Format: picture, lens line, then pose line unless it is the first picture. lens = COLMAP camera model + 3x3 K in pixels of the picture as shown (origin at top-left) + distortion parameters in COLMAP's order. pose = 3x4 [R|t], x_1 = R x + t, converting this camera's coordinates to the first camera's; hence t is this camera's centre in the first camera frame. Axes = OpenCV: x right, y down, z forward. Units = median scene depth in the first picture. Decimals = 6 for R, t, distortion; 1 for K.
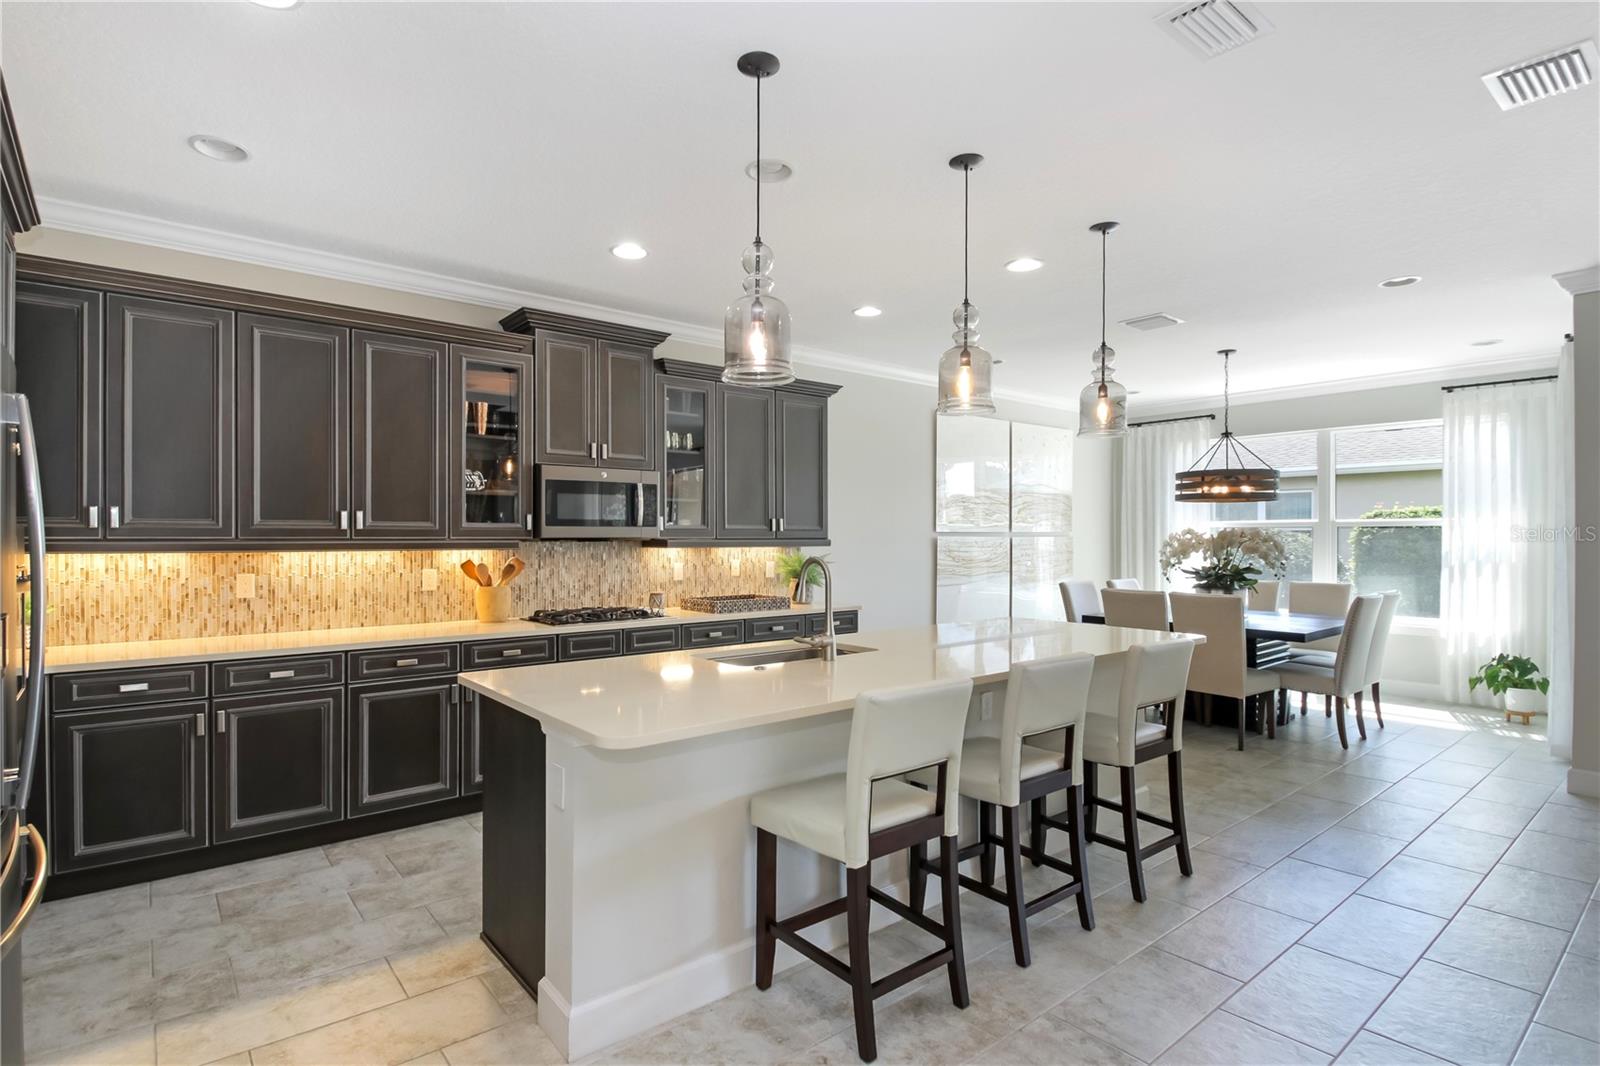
lens RADIAL K [[829.8, 0, 790.7], [0, 829.8, 540.4], [0, 0, 1]] dist [-0.000124, 0.001174]
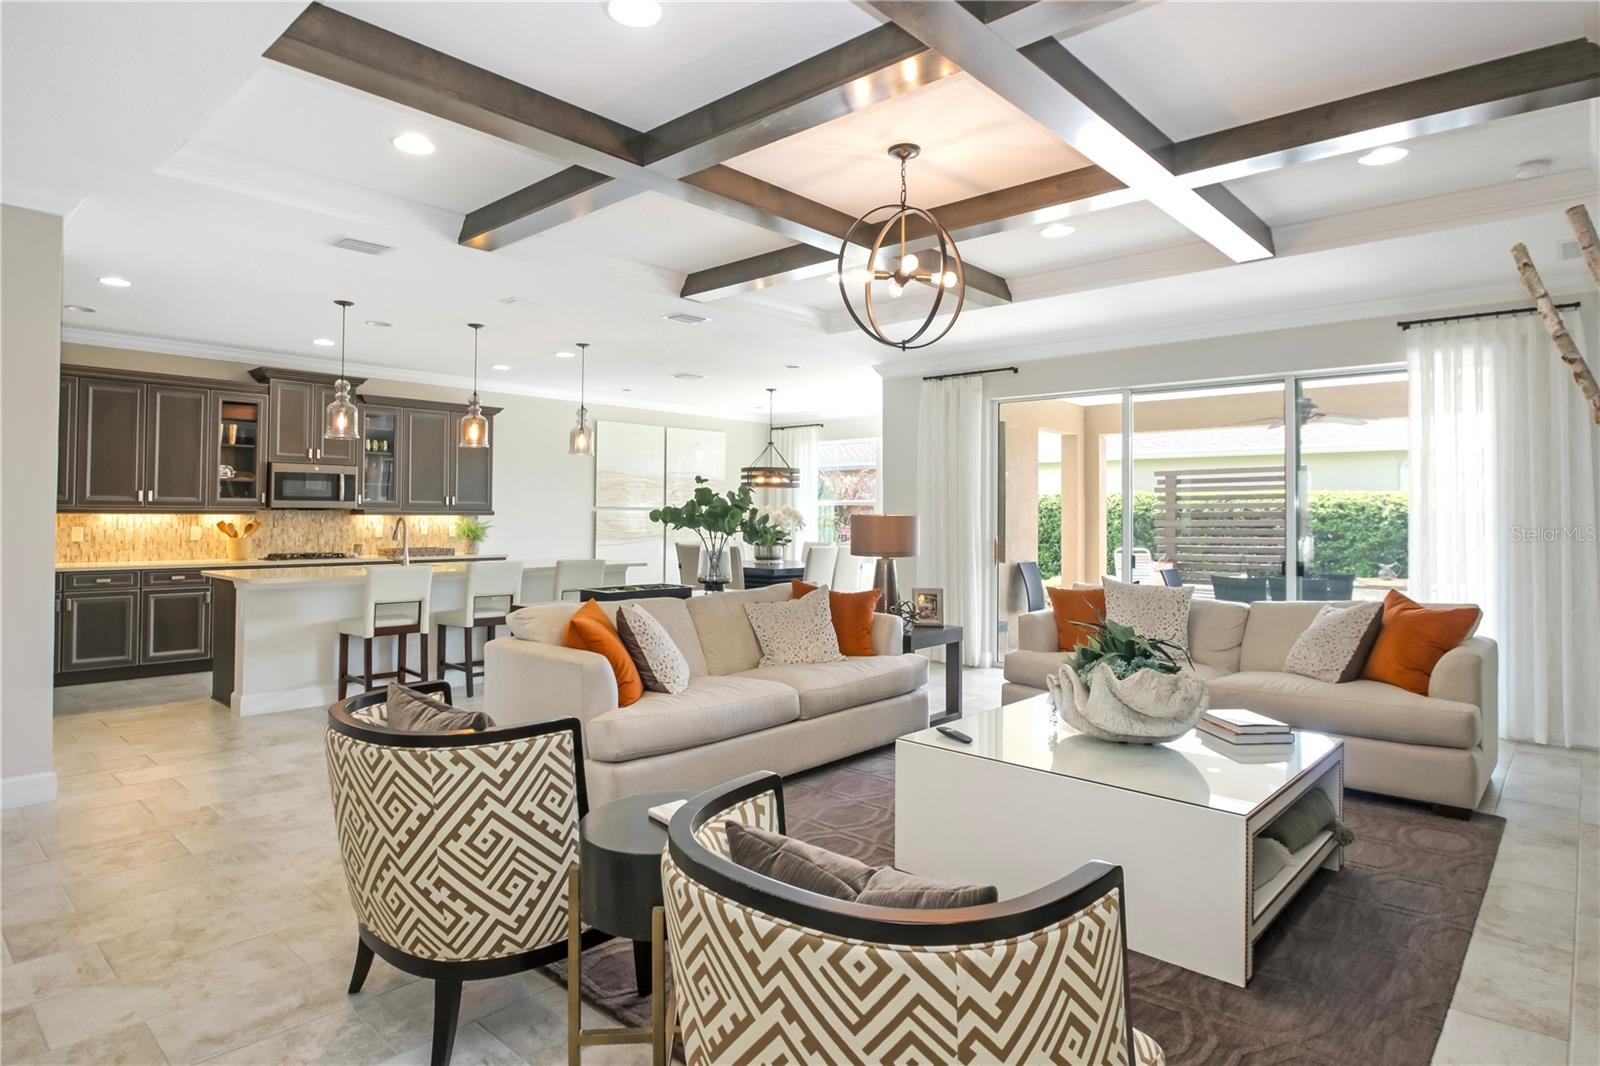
lens RADIAL K [[905.7, 0, 792.5], [0, 905.7, 497.5], [0, 0, 1]] dist [-0.005838, -0.010685]
pose [[0.991567, 0.010248, 0.129187, 0.466906], [-0.007505, 0.999736, -0.021699, 0.007402], [-0.129375, 0.020546, 0.991383, -0.851217]]
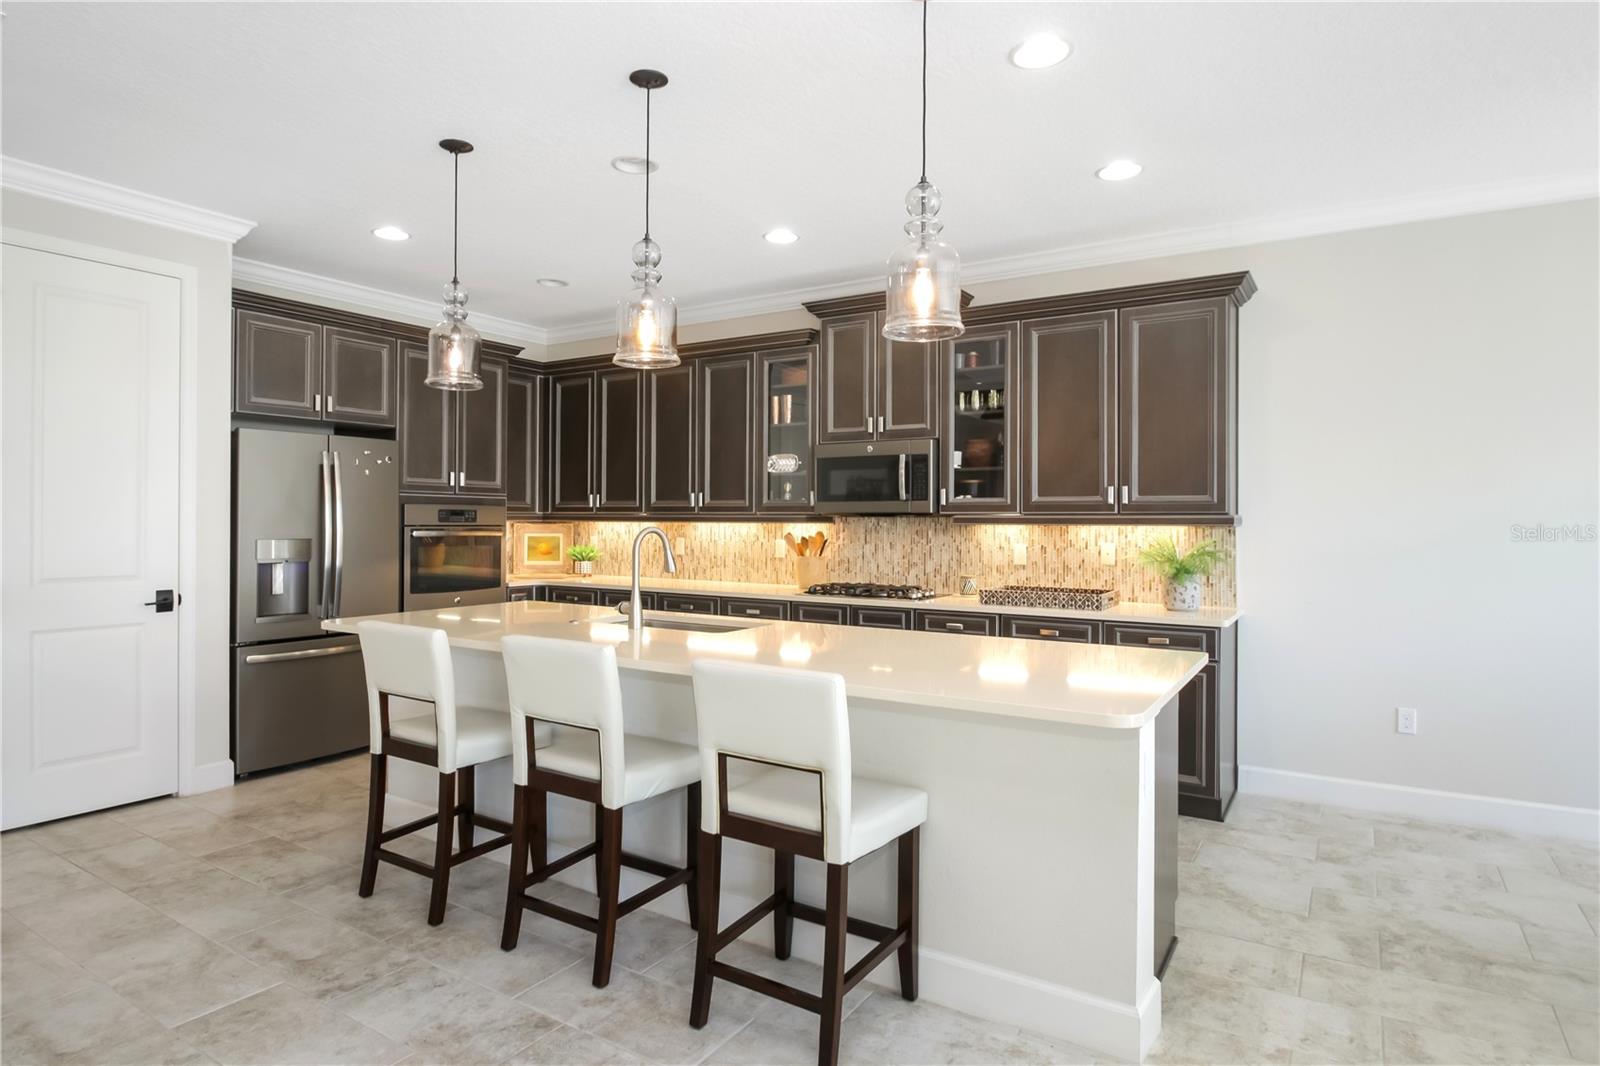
lens RADIAL K [[906.6, 0, 777.2], [0, 906.6, 511.3], [0, 0, 1]] dist [-0.011929, -0.001760]
pose [[0.279609, -0.002413, -0.960111, 0.788875], [-0.003712, 0.999987, -0.003594, -0.001077], [0.960107, 0.004569, 0.279596, 0.606890]]
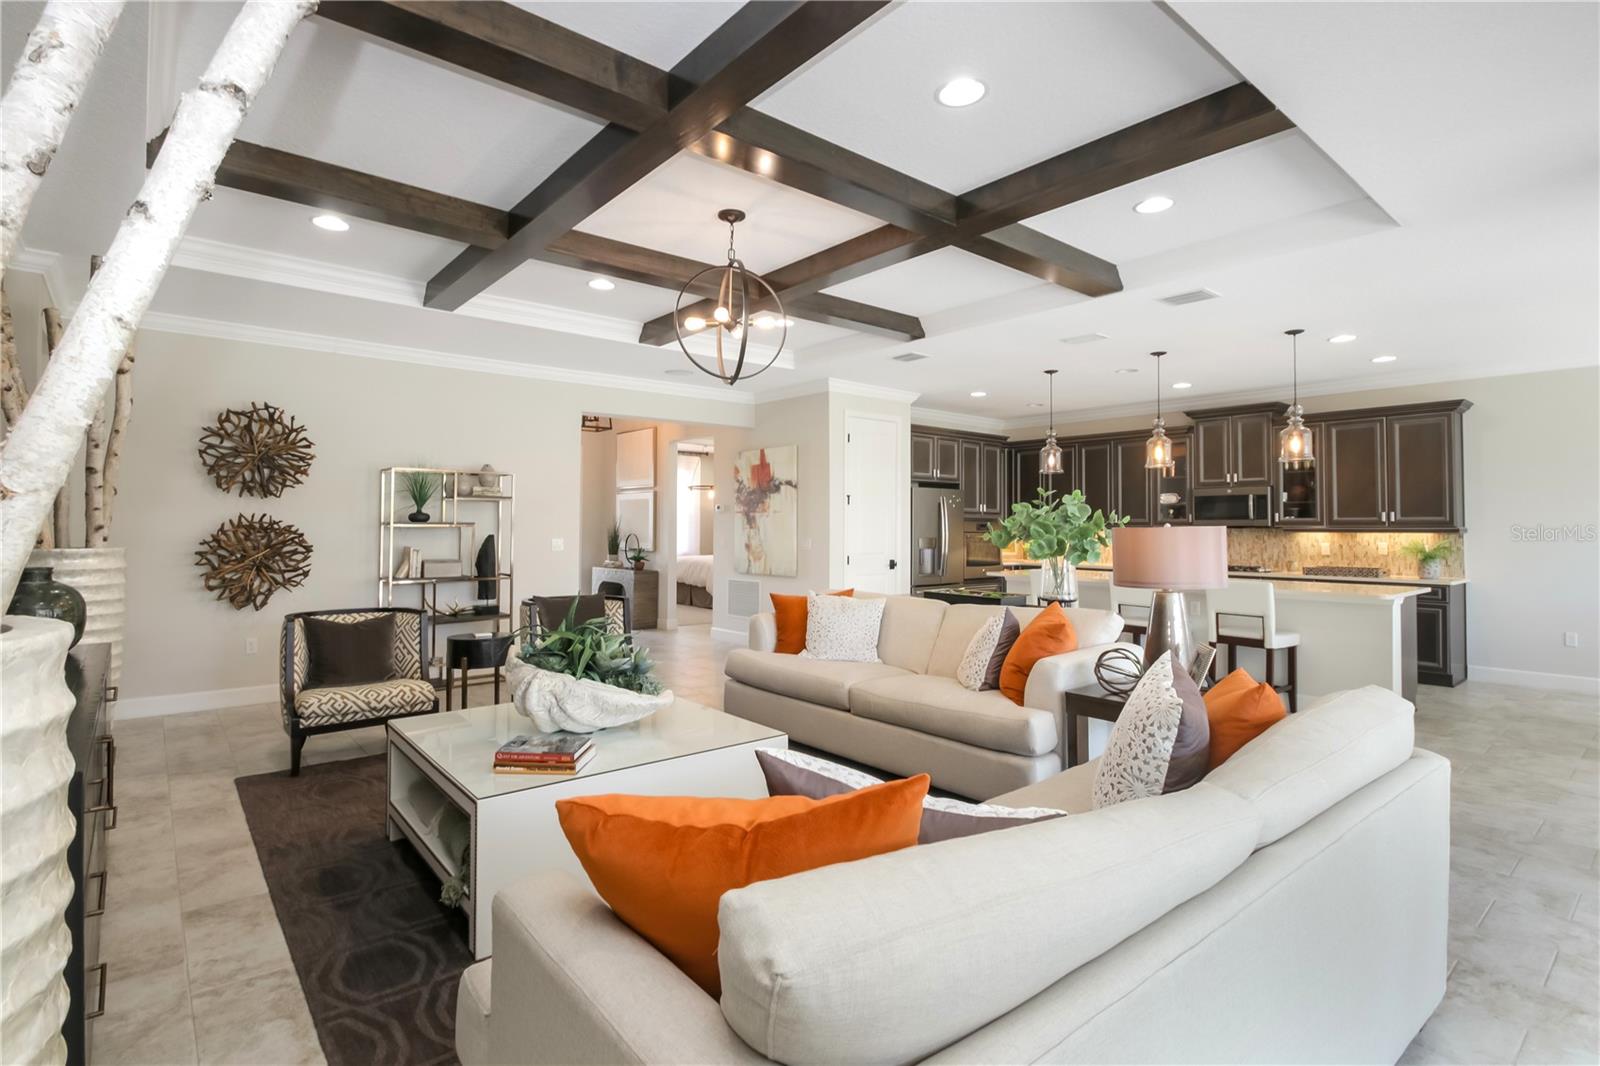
lens RADIAL K [[783.4, 0, 768.2], [0, 783.4, 504.3], [0, 0, 1]] dist [-0.005633, -0.010381]
pose [[-0.043580, -0.028968, -0.998630, 1.552698], [-0.006031, 0.999569, -0.028732, 0.004222], [0.999032, 0.004770, -0.043736, 0.068745]]
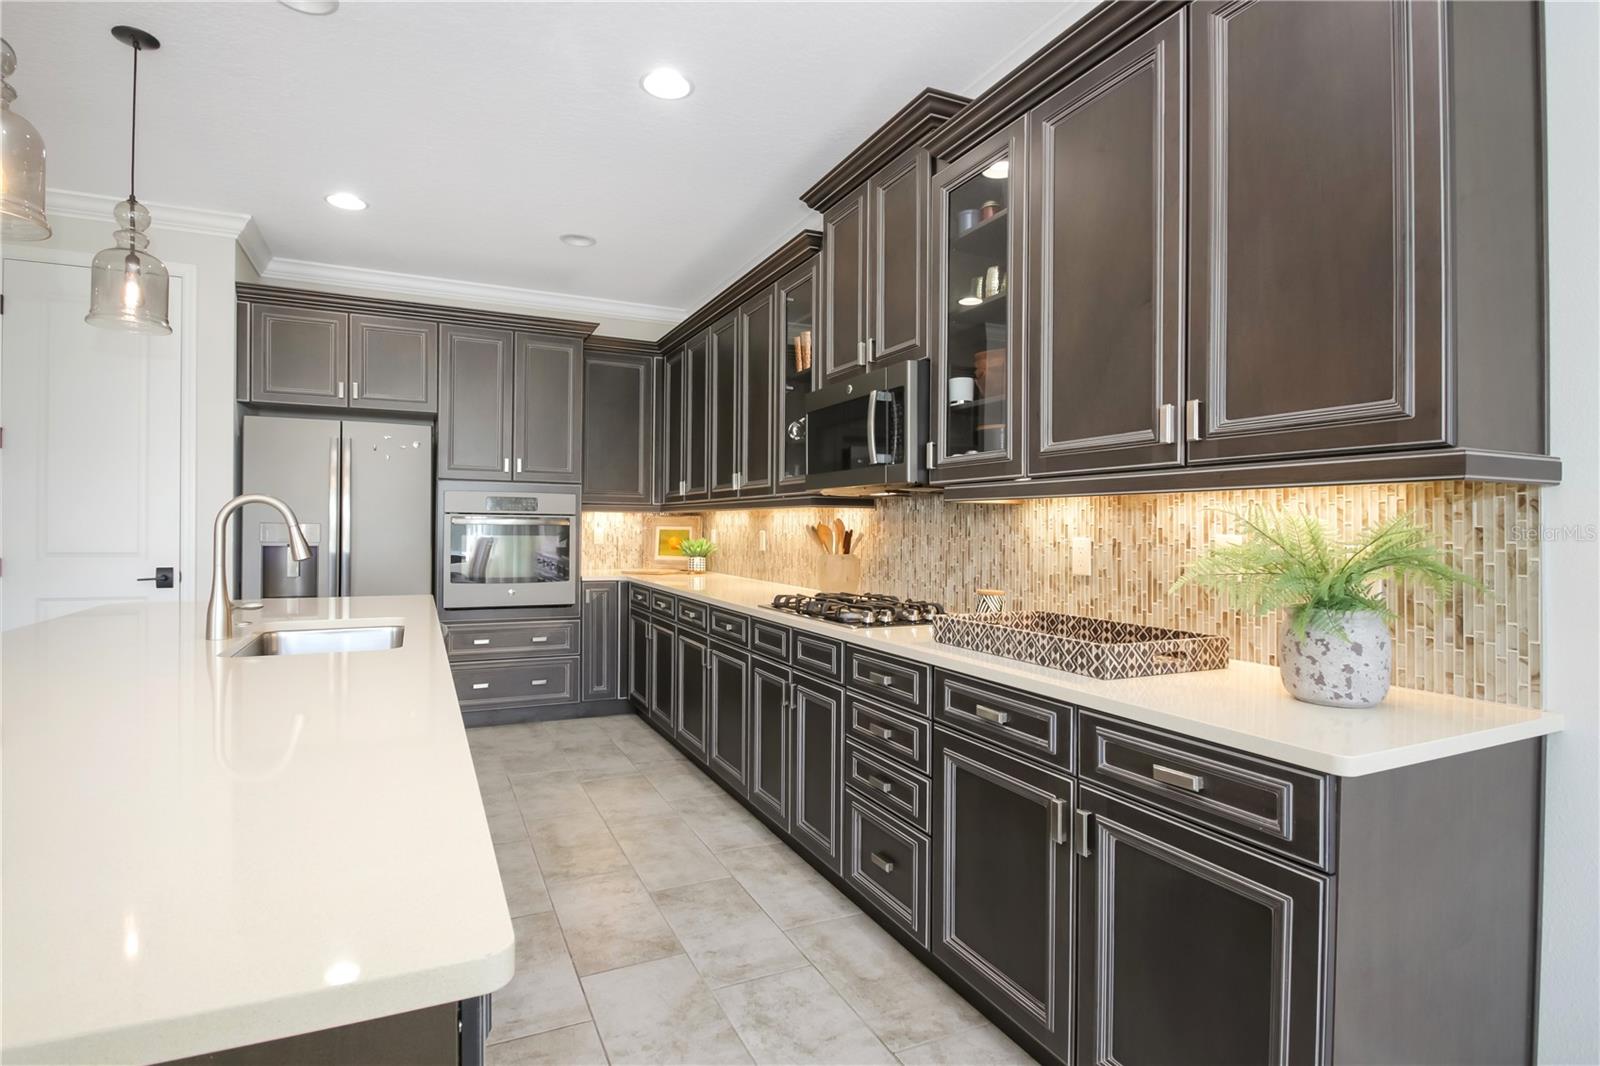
lens RADIAL K [[783.4, 0, 776.6], [0, 783.4, 528.3], [0, 0, 1]] dist [-0.005633, -0.010381]
pose [[-0.273871, 0.004572, -0.961755, 0.380474], [-0.005956, 0.999961, 0.006450, 0.024828], [0.961748, 0.007495, -0.273834, 1.131604]]
